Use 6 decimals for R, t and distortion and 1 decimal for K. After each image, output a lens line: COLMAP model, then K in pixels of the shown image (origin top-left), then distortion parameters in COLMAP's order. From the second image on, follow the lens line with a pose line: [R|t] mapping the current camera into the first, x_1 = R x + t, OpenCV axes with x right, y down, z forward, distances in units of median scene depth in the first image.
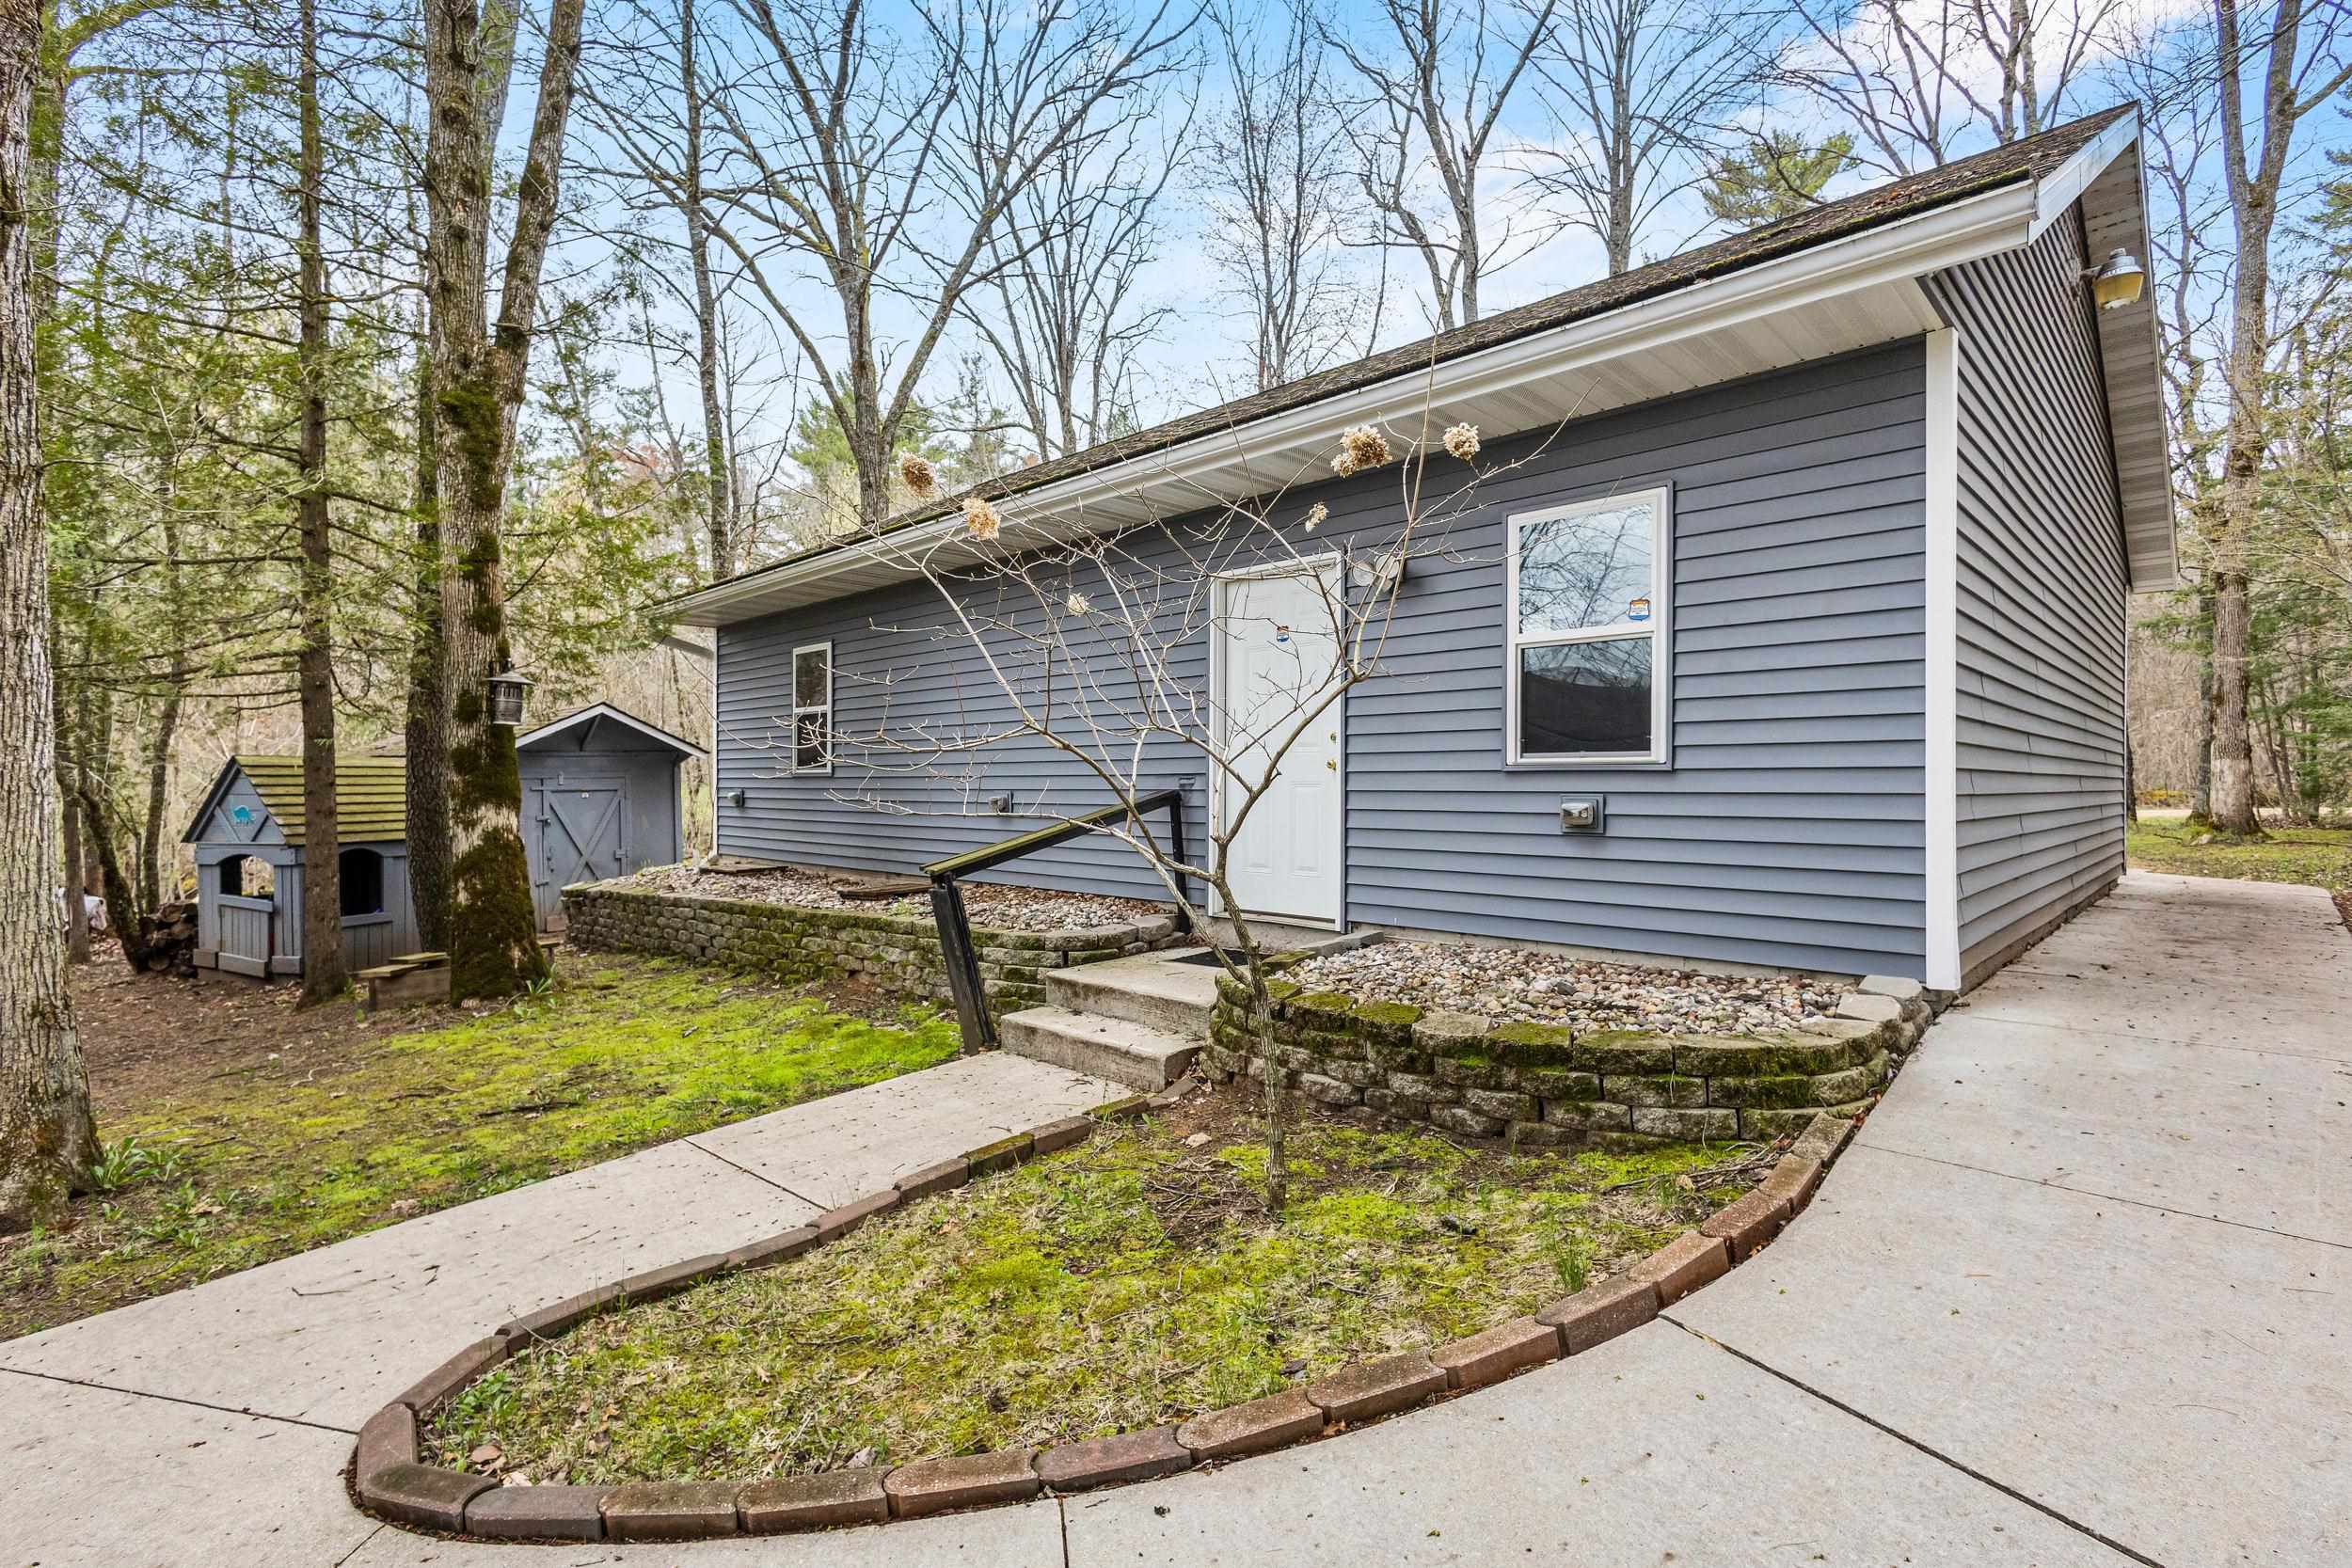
lens RADIAL K [[1092.7, 0, 1182.3], [0, 1092.7, 788.2], [0, 0, 1]] dist [0.002263, -0.000121]
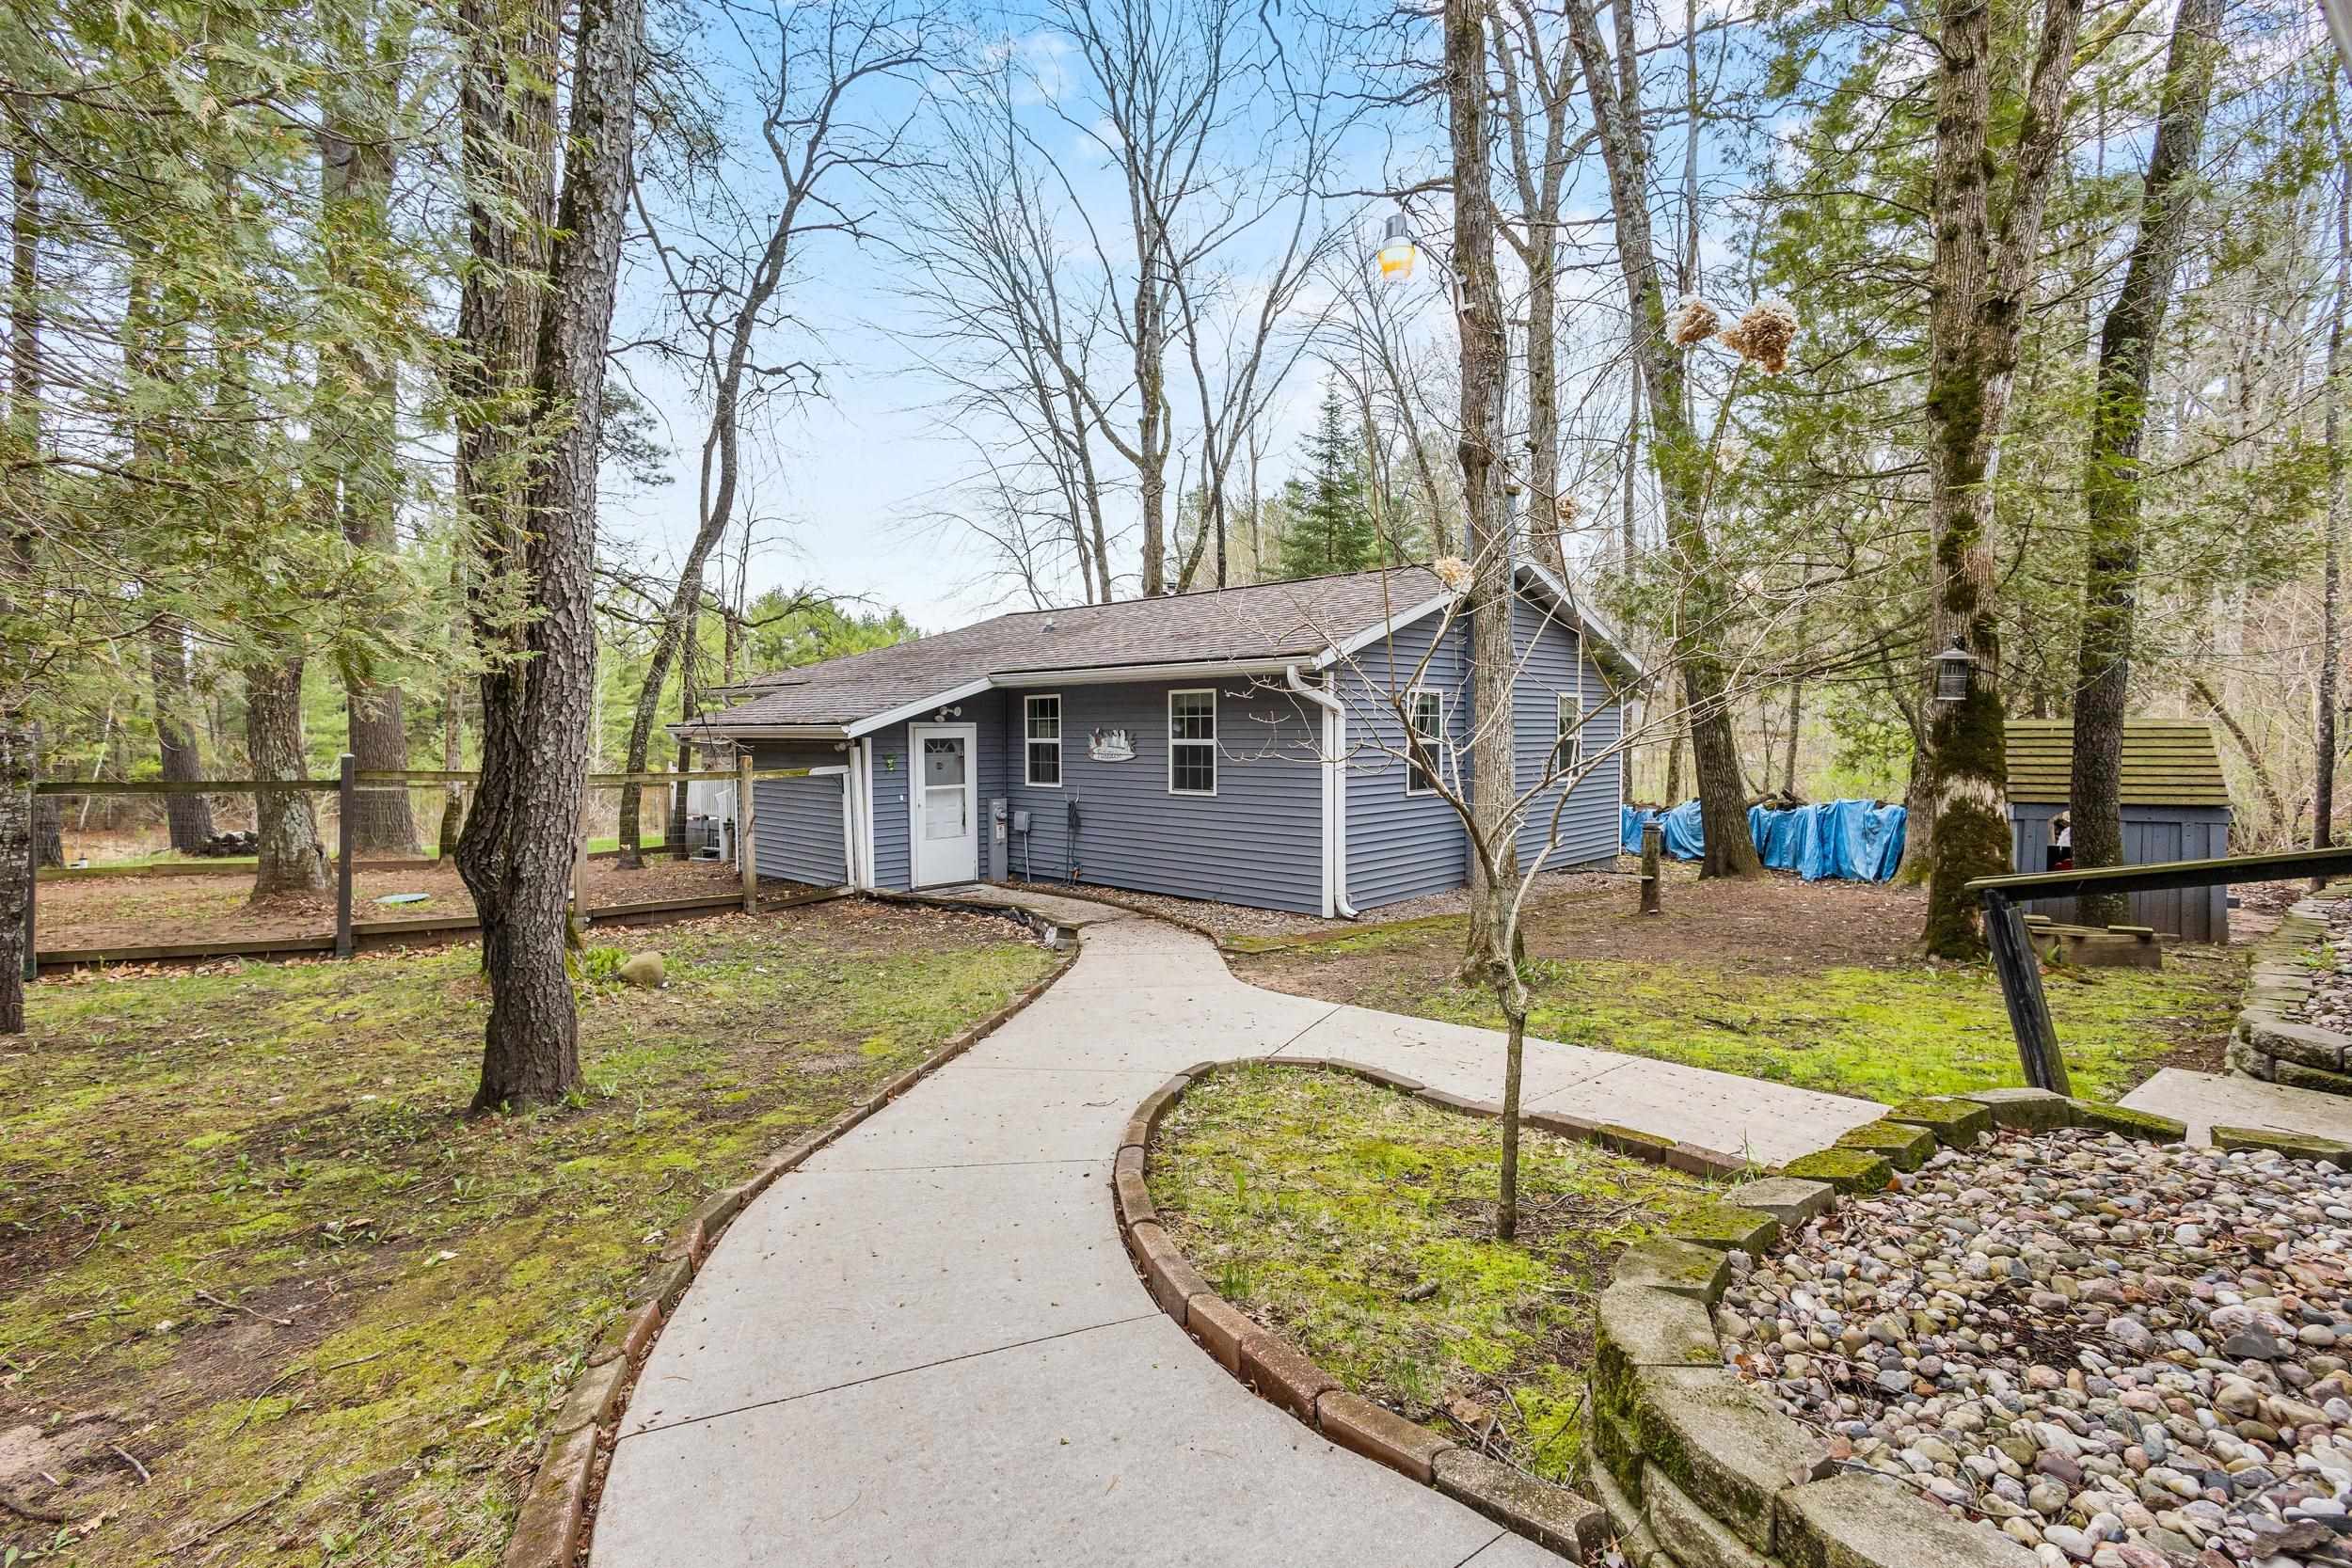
lens RADIAL K [[1092.7, 0, 1182.3], [0, 1092.7, 788.2], [0, 0, 1]] dist [0.002263, -0.000121]
pose [[-0.112354, 0.064646, -0.991563, 0.724512], [-0.008753, 0.997778, 0.066043, -0.052341], [0.993630, 0.016100, -0.111539, 0.558791]]
